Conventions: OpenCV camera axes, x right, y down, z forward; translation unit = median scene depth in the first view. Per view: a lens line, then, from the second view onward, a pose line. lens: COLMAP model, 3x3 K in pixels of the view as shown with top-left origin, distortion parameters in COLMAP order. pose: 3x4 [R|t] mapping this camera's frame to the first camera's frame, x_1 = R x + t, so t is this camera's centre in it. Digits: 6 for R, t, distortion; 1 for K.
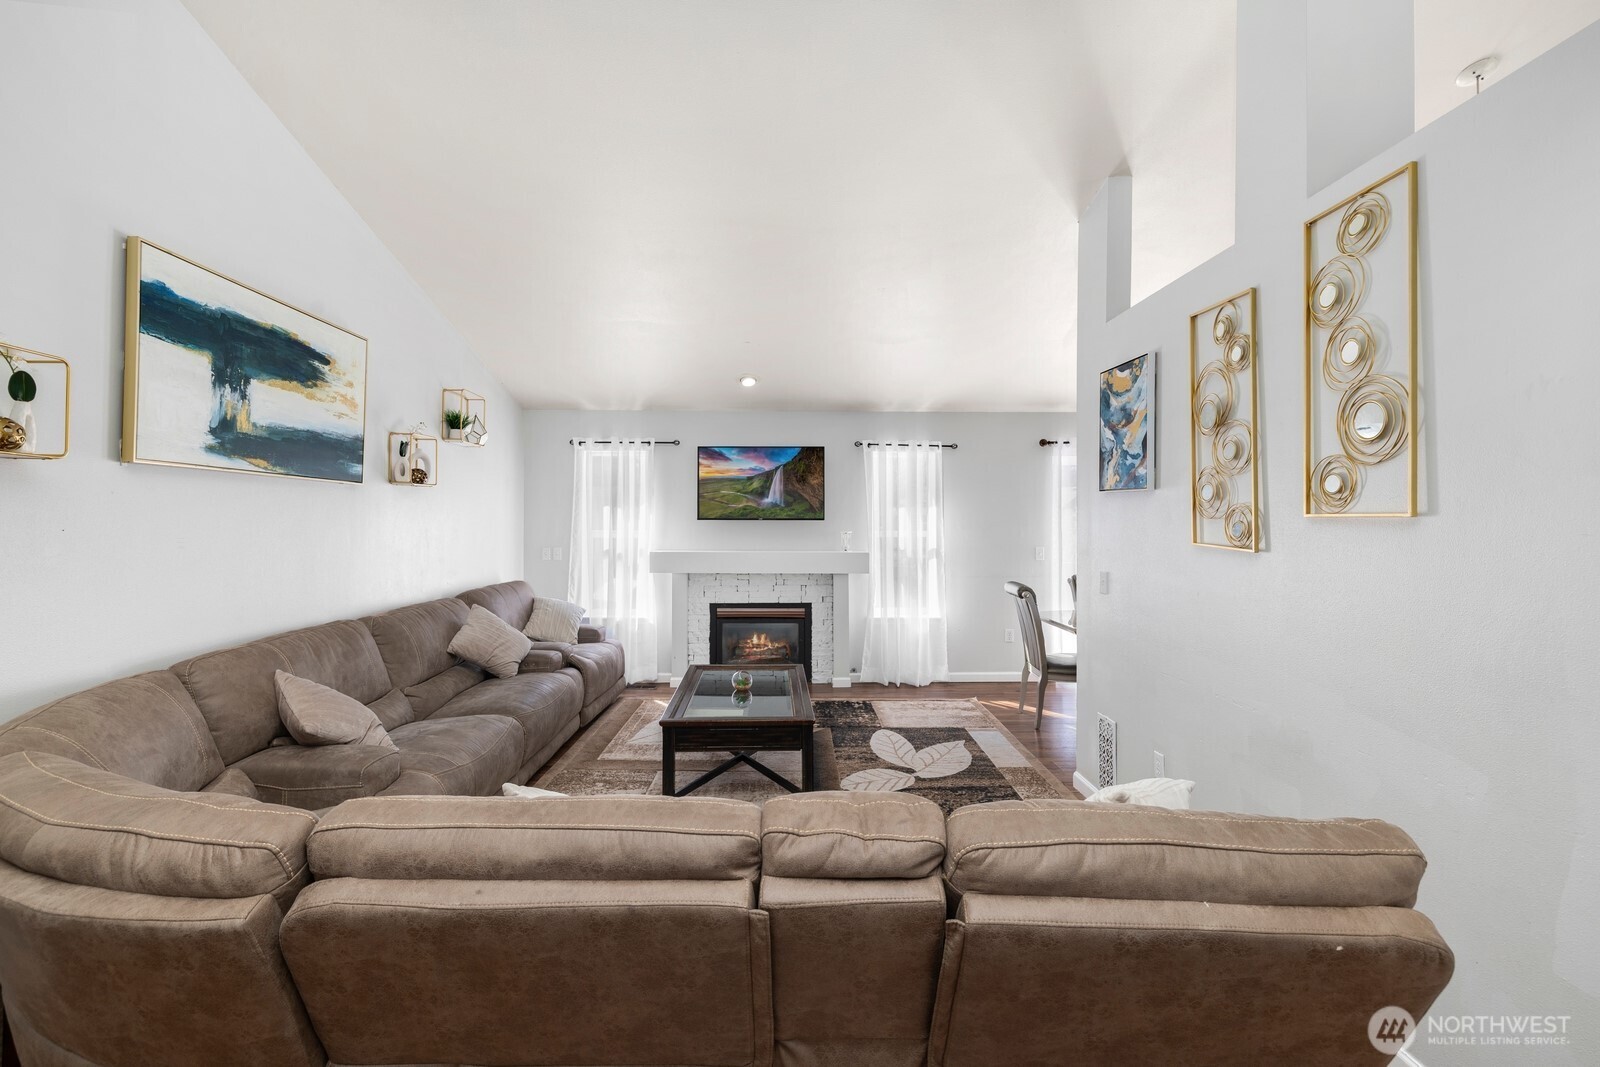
lens RADIAL K [[686.1, 0, 781.7], [0, 686.1, 512.3], [0, 0, 1]] dist [-0.001091, -0.000355]
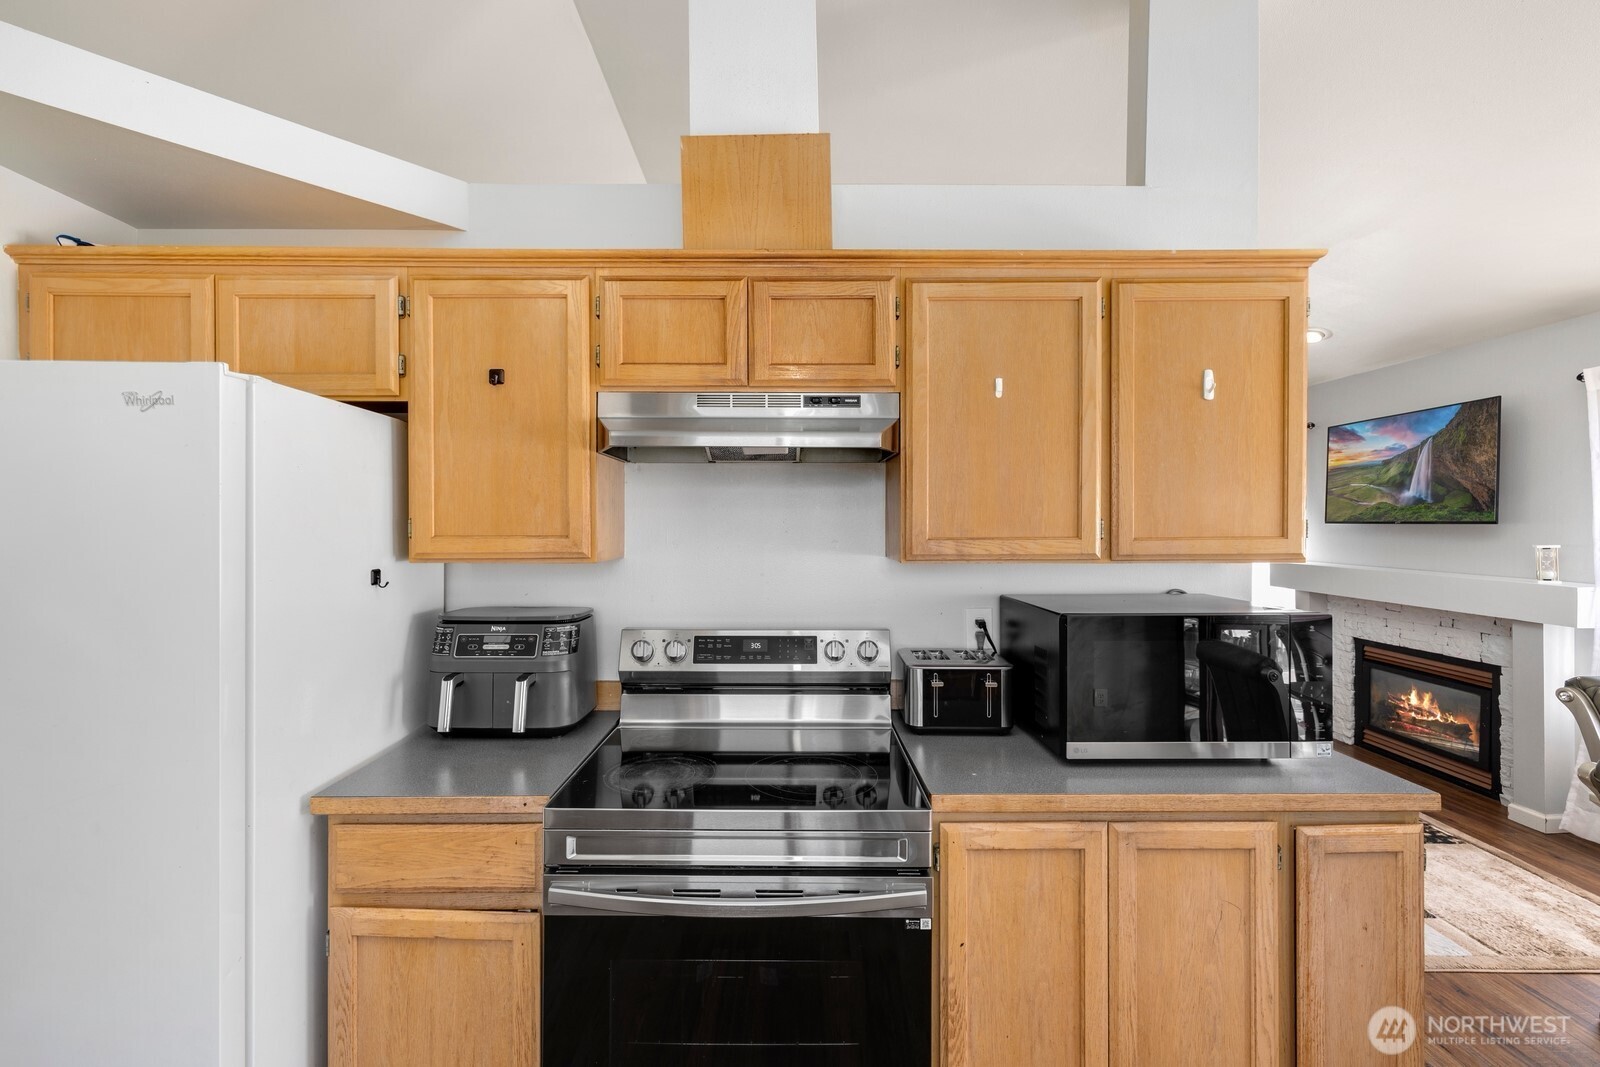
lens RADIAL K [[676.2, 0, 801.0], [0, 676.2, 525.0], [0, 0, 1]] dist [0.003711, -0.000570]
pose [[0.012491, -0.000204, -0.999922, 0.620758], [0.008743, 0.999962, -0.000095, 0.007407], [0.999884, -0.008741, 0.012493, 0.410514]]
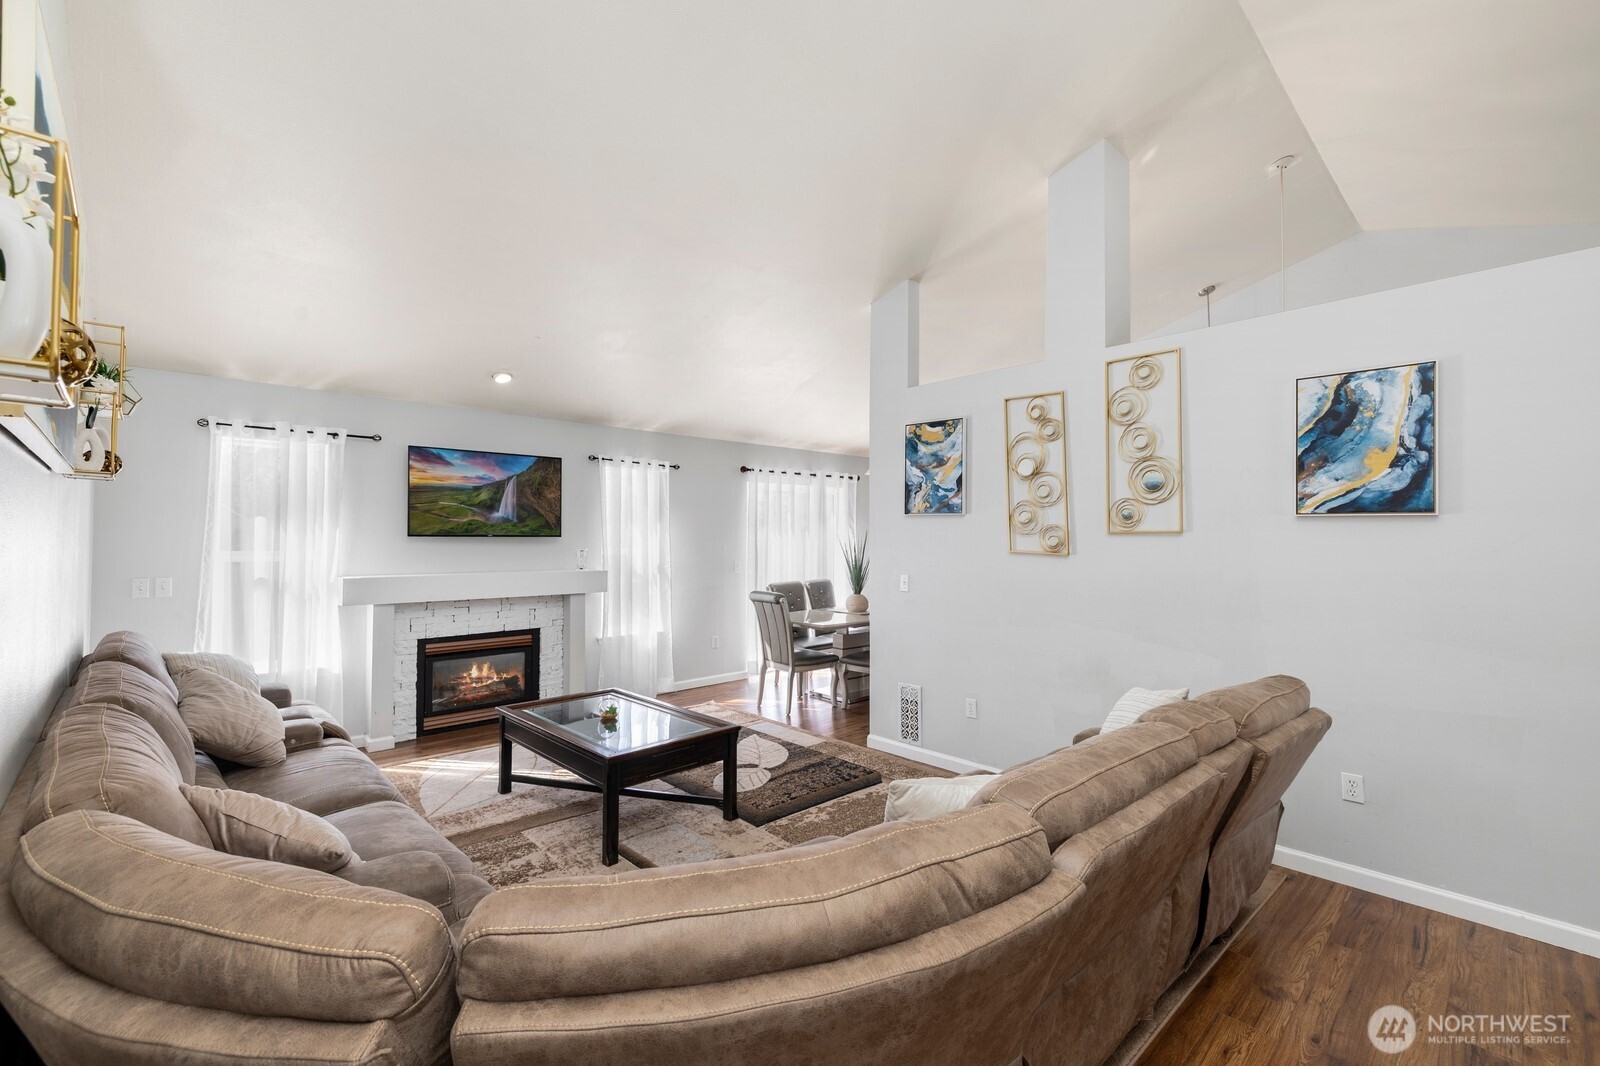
lens RADIAL K [[699.1, 0, 801.9], [0, 699.1, 522.1], [0, 0, 1]] dist [0.000958, 0.000280]
pose [[0.732331, 0.015574, 0.680771, -0.343416], [-0.006437, 0.999852, -0.015949, 0.004149], [-0.680919, 0.007298, 0.732322, 0.084222]]
